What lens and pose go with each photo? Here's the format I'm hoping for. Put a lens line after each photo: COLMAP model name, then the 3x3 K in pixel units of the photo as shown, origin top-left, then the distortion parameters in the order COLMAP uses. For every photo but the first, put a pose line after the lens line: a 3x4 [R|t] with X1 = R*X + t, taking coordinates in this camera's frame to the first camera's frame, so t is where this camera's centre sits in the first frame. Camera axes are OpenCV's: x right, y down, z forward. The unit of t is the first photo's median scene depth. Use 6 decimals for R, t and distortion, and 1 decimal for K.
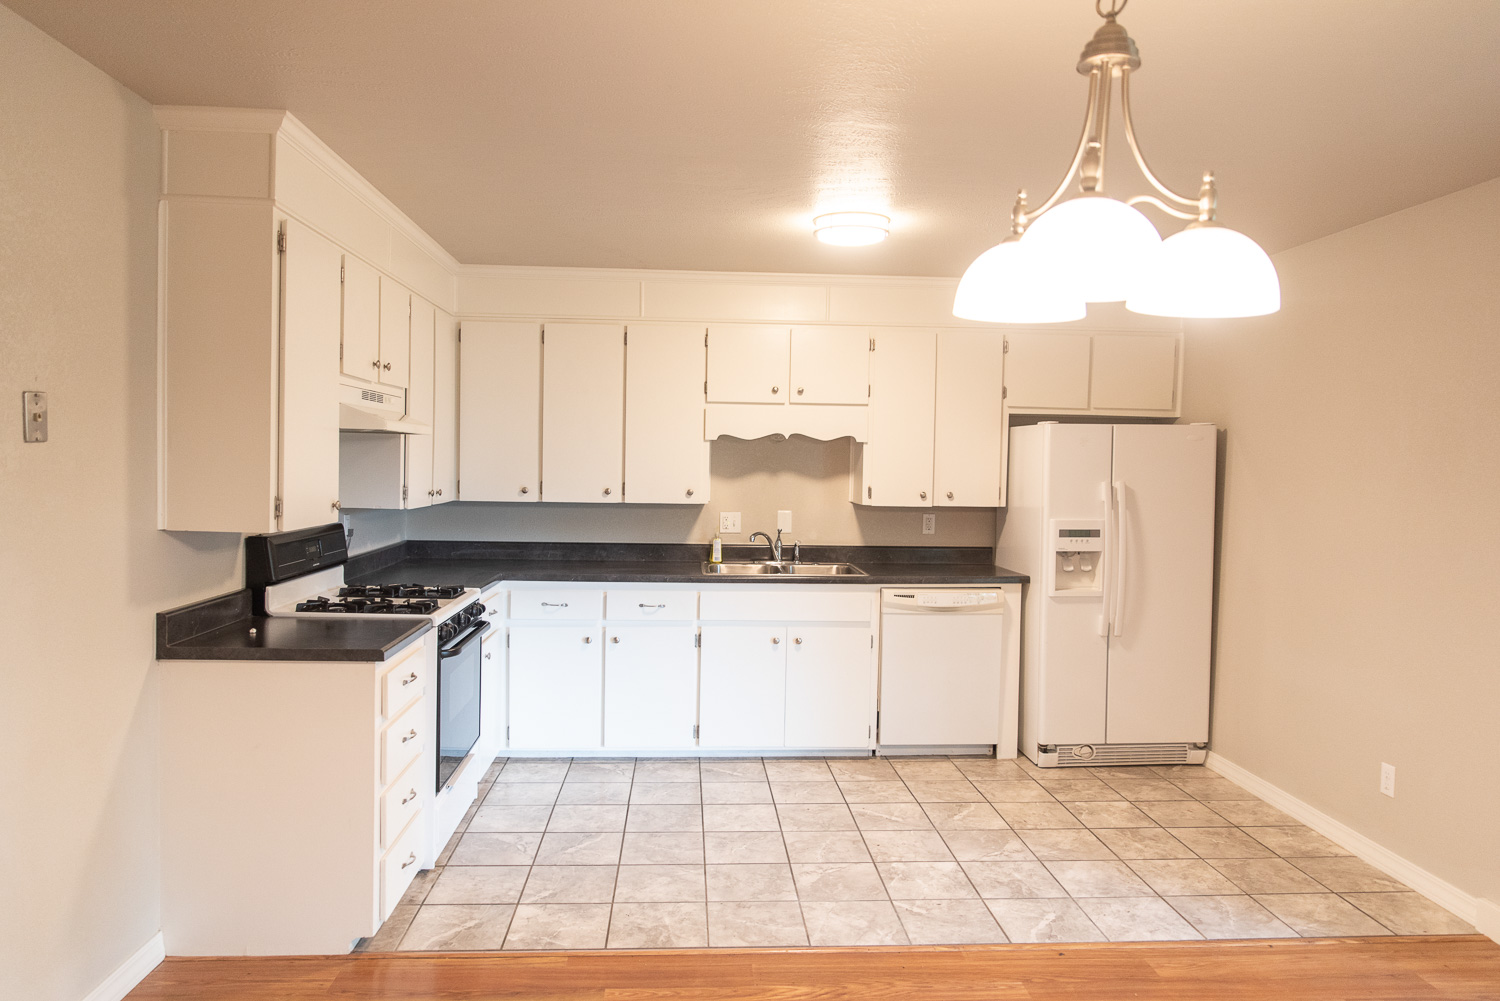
lens RADIAL K [[1007.8, 0, 750.0], [0, 1007.8, 500.5], [0, 0, 1]] dist [0.001466, -0.001138]
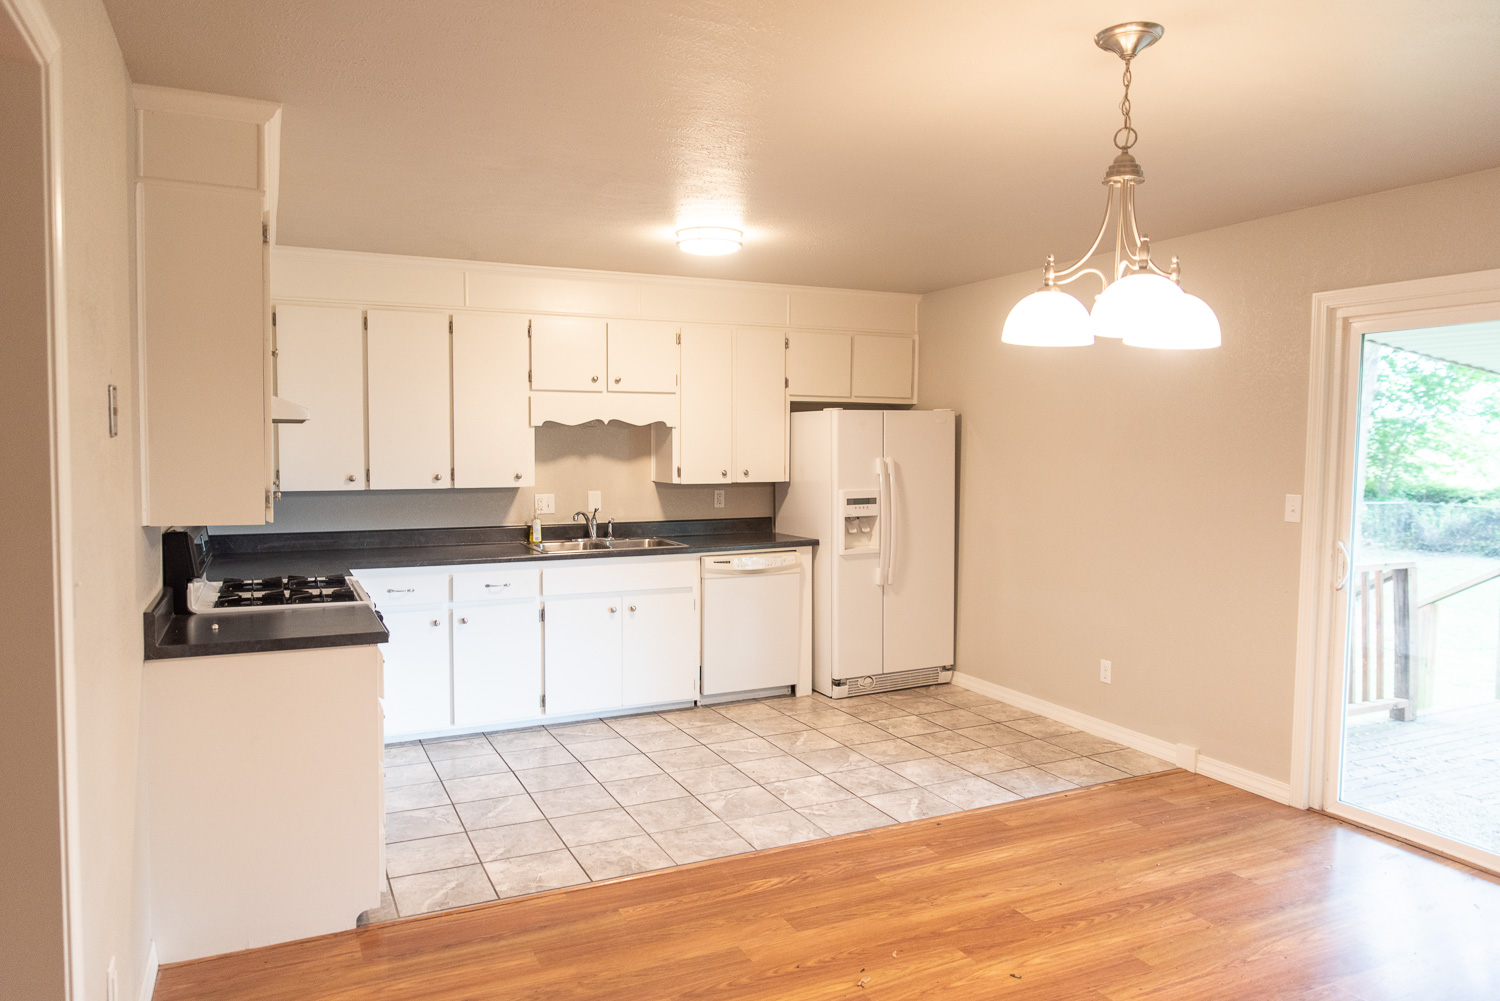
lens RADIAL K [[1003.1, 0, 750.0], [0, 1003.1, 500.5], [0, 0, 1]] dist [-0.002917, -0.002747]
pose [[0.928280, -0.035768, 0.370159, -0.238780], [0.028563, 0.999281, 0.024929, -0.002020], [-0.370784, -0.012568, 0.928634, -0.062055]]
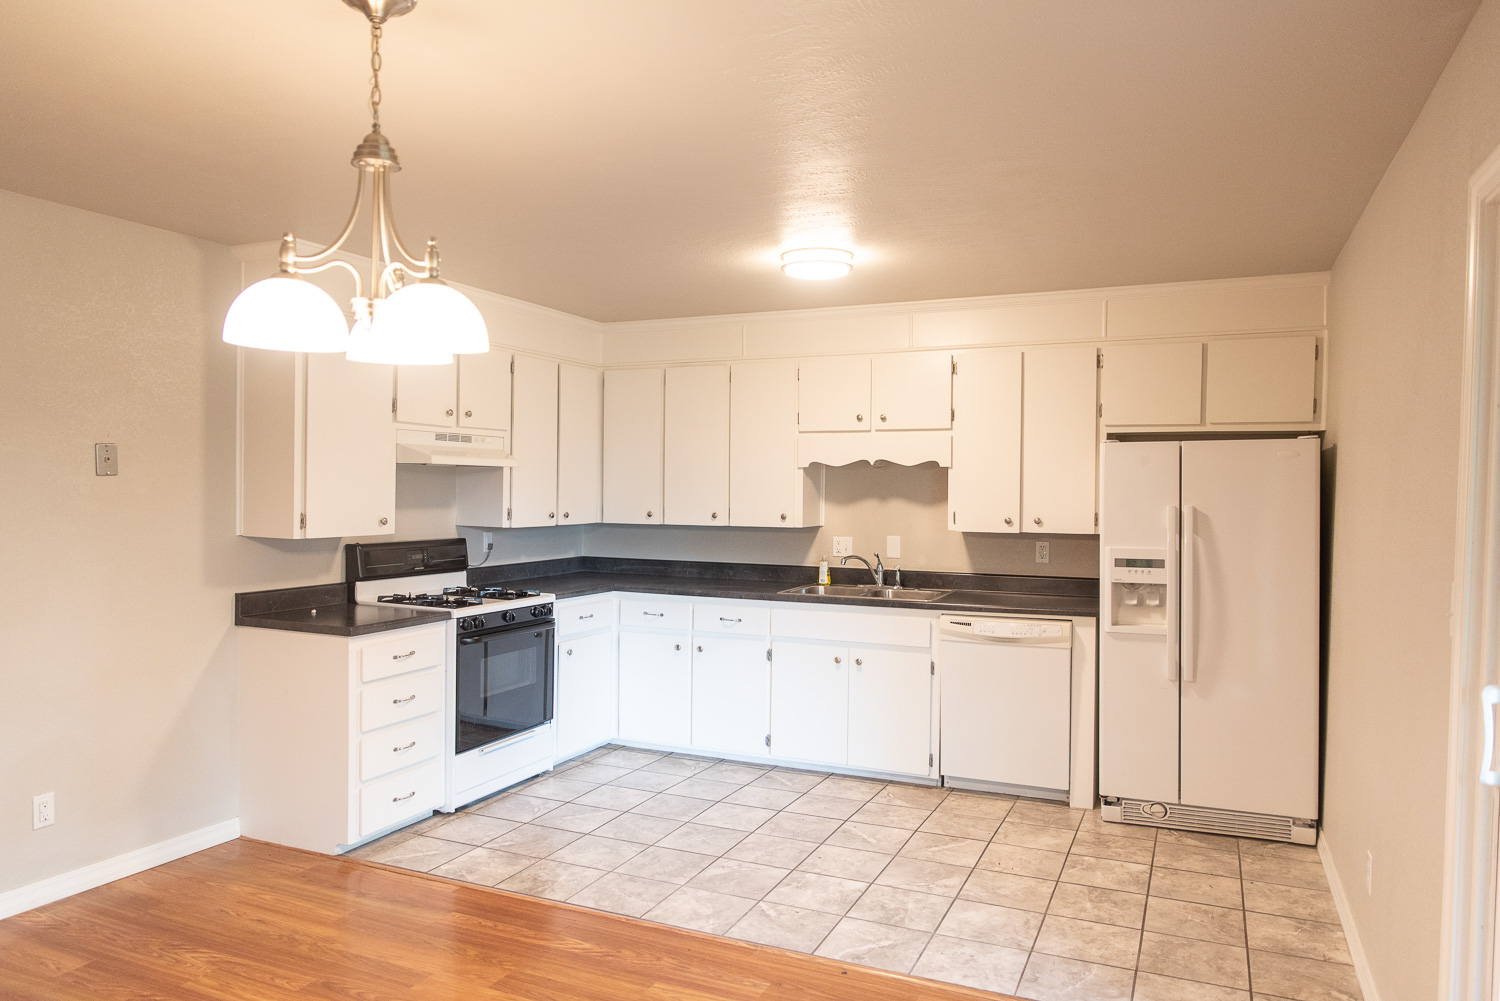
lens RADIAL K [[1018.2, 0, 748.5], [0, 1018.2, 503.8], [0, 0, 1]] dist [0.003294, -0.004896]
pose [[0.882641, -0.001724, -0.470044, 0.444454], [-0.012348, 0.999563, -0.026853, 0.008246], [0.469885, 0.029506, 0.882234, 0.031836]]
